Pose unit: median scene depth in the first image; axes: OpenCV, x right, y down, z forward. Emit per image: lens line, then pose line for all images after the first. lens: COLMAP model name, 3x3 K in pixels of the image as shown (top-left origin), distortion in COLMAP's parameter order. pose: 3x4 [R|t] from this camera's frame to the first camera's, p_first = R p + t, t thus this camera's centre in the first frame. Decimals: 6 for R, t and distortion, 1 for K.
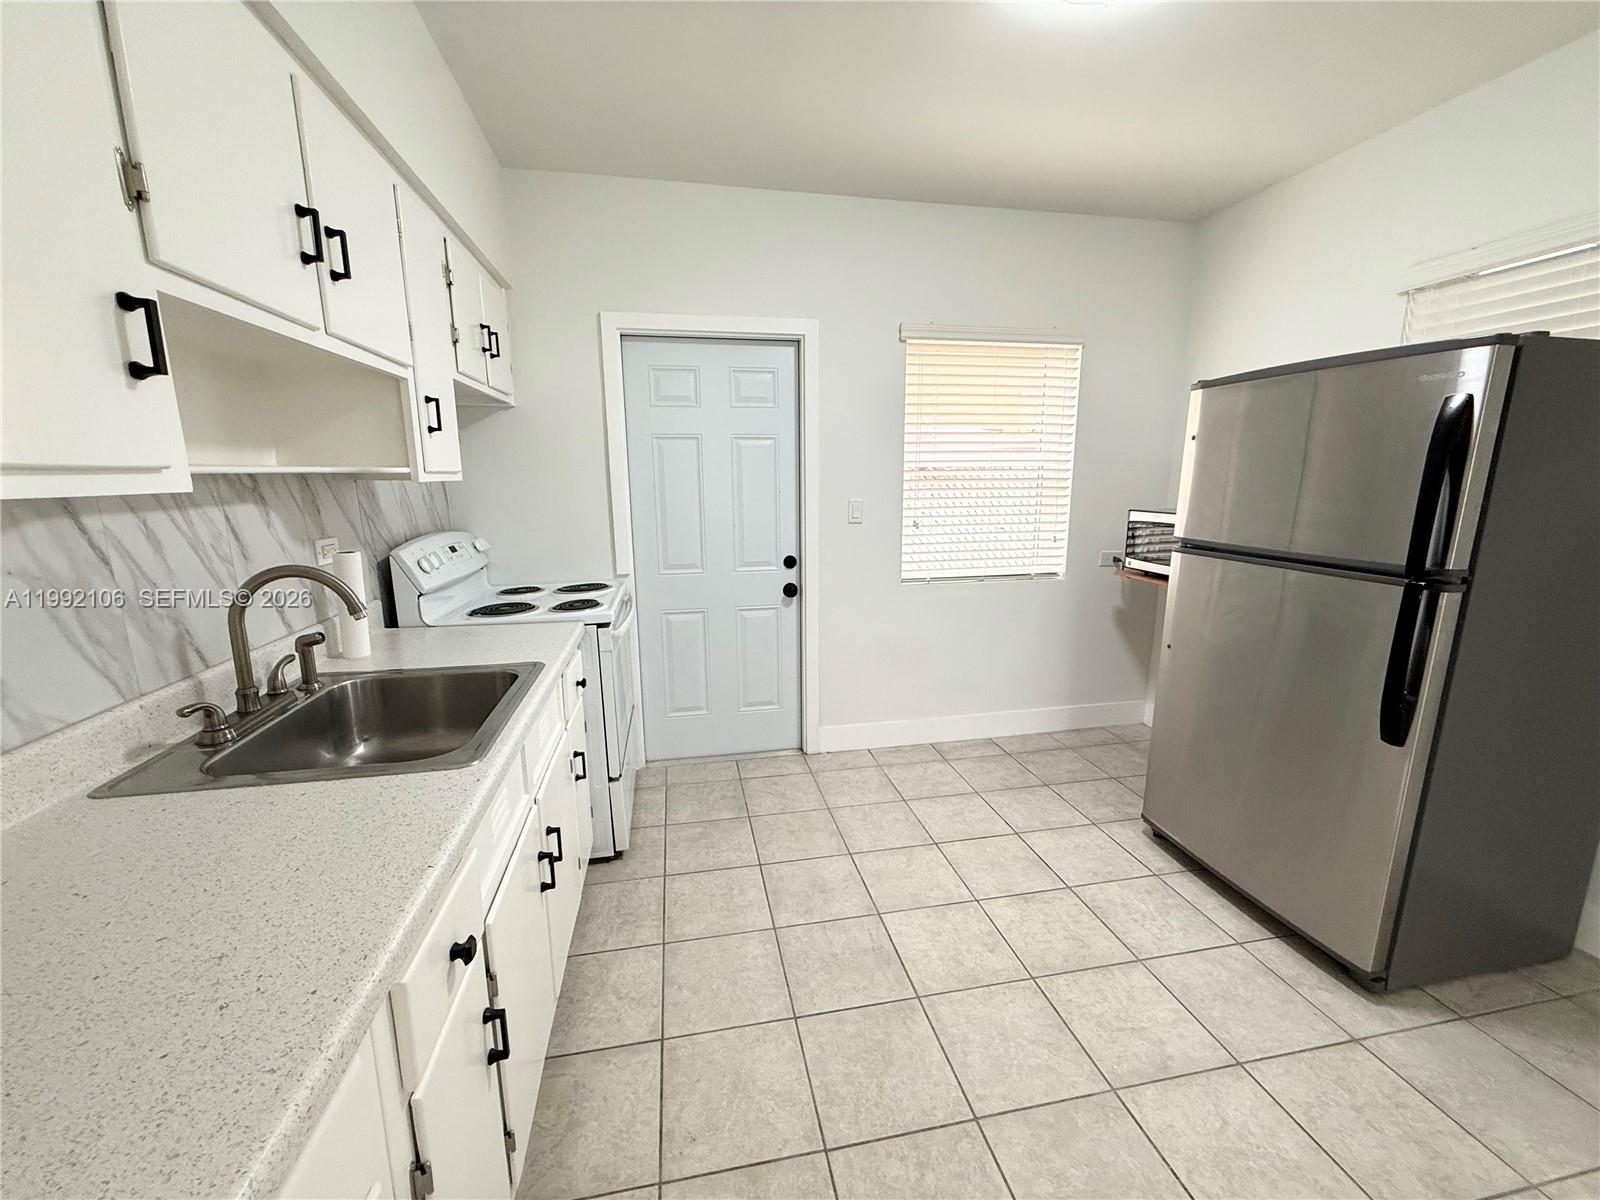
lens RADIAL K [[640.0, 0, 799.3], [0, 640.0, 598.5], [0, 0, 1]] dist [0.003365, -0.001409]
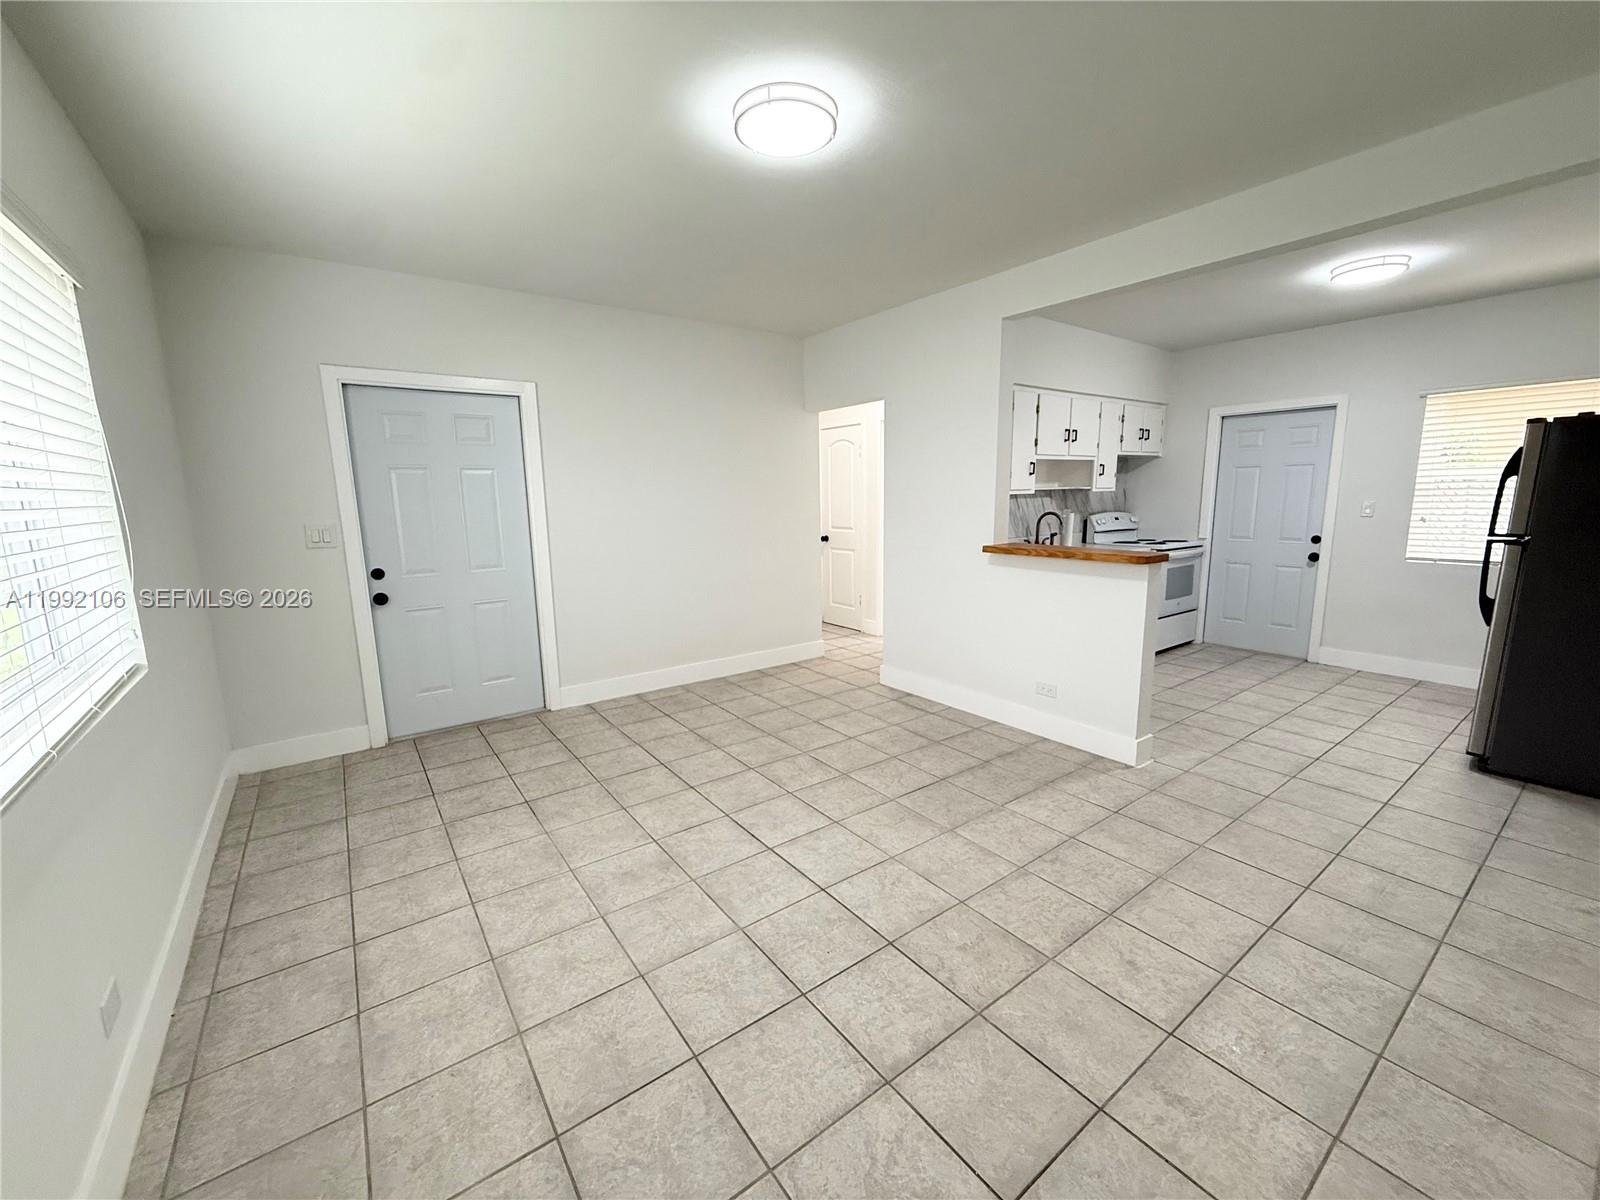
lens RADIAL K [[640.0, 0, 801.3], [0, 640.0, 600.7], [0, 0, 1]] dist [0.003365, -0.001409]
pose [[0.431871, 0.147659, -0.889766, 1.605262], [-0.158553, 0.983574, 0.086269, 0.291049], [0.887890, 0.103818, 0.448189, -1.570171]]
